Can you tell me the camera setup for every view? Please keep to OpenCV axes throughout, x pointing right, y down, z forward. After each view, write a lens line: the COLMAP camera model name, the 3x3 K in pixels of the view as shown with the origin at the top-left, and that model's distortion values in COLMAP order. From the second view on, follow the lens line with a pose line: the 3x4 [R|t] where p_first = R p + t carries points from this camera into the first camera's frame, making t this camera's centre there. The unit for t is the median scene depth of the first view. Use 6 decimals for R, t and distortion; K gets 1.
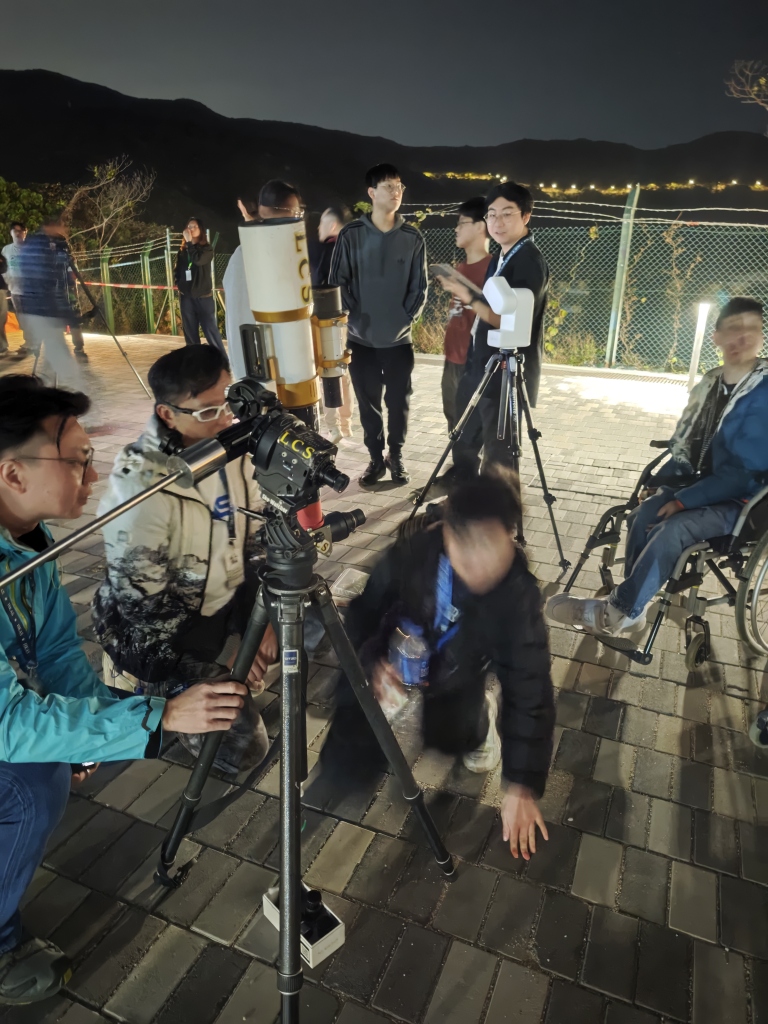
lens RADIAL K [[711.8, 0, 379.9], [0, 711.8, 507.7], [0, 0, 1]] dist [0.000838, -0.000806]
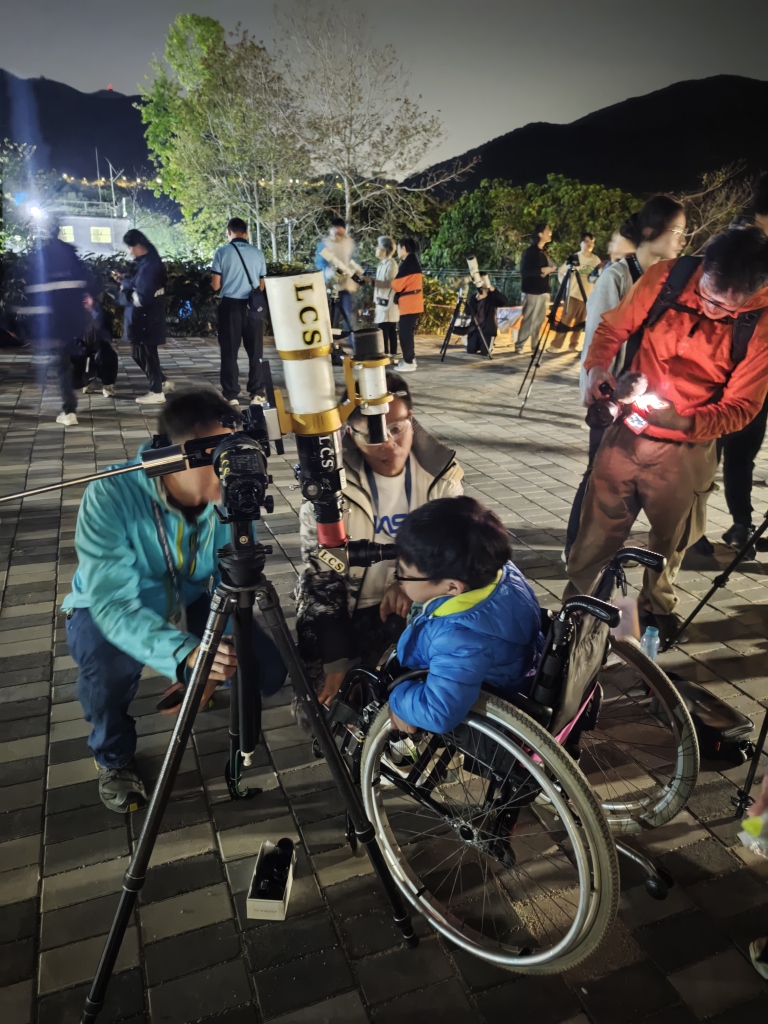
lens RADIAL K [[705.6, 0, 384.9], [0, 705.6, 515.9], [0, 0, 1]] dist [0.000583, 0.001413]
pose [[0.709487, 0.259449, -0.655220, 0.380605], [-0.254828, 0.961300, 0.104715, -0.089595], [0.657031, 0.092675, 0.748145, 0.141149]]
